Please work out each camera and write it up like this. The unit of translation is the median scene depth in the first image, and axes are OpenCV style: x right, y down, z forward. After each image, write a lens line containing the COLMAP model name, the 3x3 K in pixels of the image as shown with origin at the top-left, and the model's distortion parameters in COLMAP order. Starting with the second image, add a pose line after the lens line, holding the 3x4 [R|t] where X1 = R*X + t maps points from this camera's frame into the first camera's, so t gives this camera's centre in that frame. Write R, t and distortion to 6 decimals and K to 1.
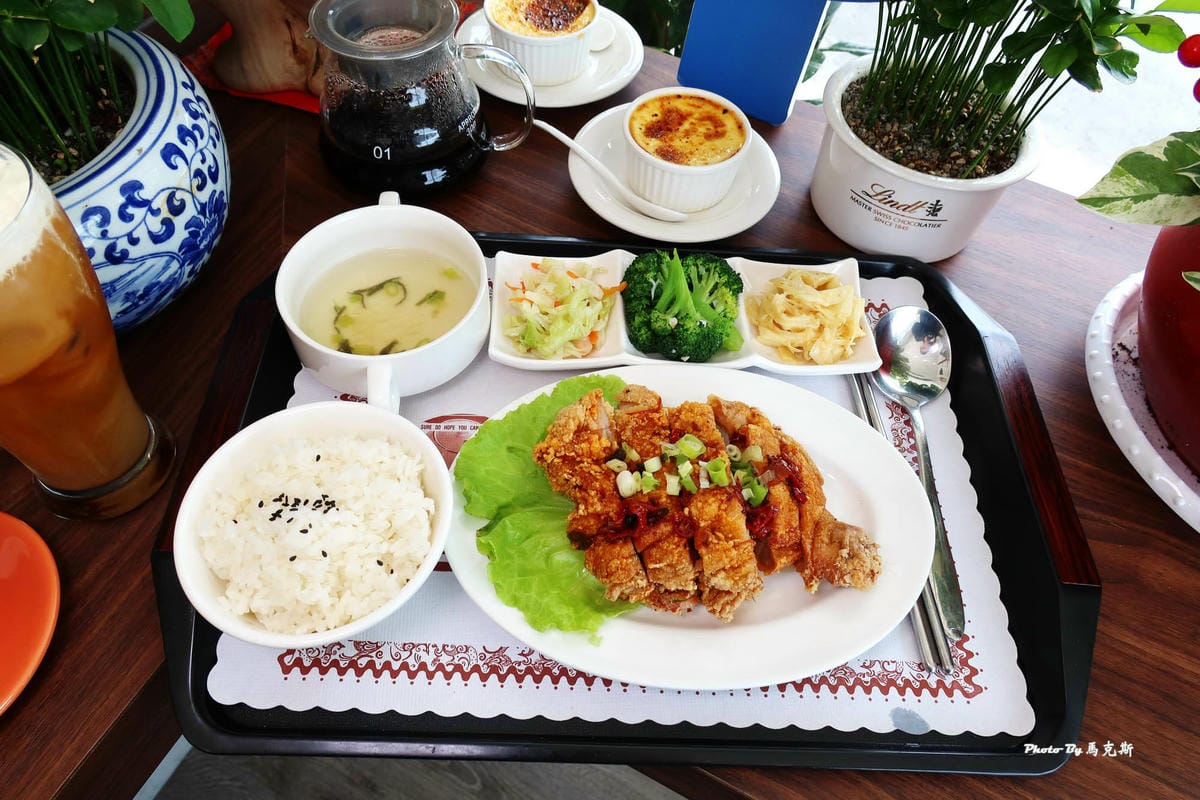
lens RADIAL K [[815.0, 0, 600.0], [0, 815.0, 400.0], [0, 0, 1]] dist [0.000443, -0.004355]
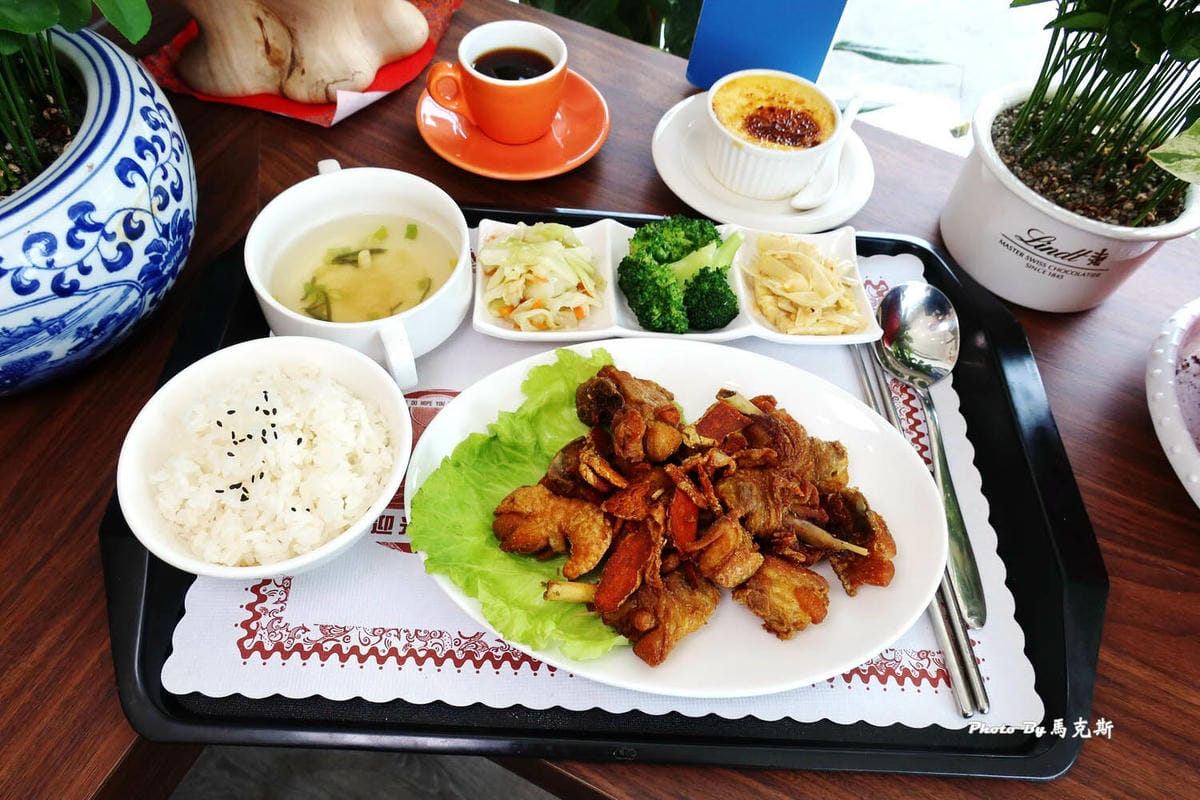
lens RADIAL K [[815.0, 0, 600.0], [0, 815.0, 400.0], [0, 0, 1]] dist [0.000443, -0.004355]
pose [[0.999658, -0.011427, 0.023504, -0.037529], [0.011332, 0.999927, 0.004171, -0.049750], [-0.023550, -0.003903, 0.999715, 0.102781]]
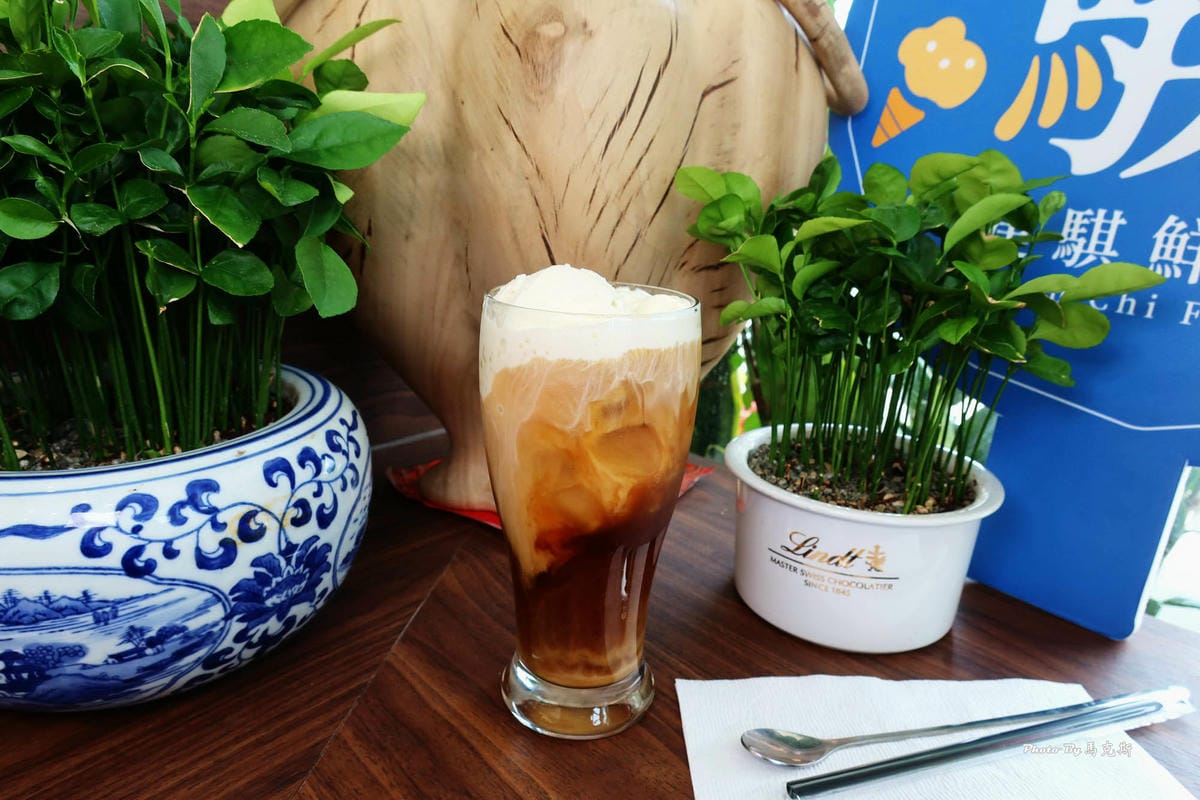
lens RADIAL K [[816.1, 0, 597.0], [0, 816.1, 397.1], [0, 0, 1]] dist [-0.005506, -0.003731]
pose [[0.946131, 0.073769, -0.315269, 0.006345], [-0.257264, 0.762499, -0.593641, 0.030745], [0.196600, 0.642770, 0.740402, 0.424018]]
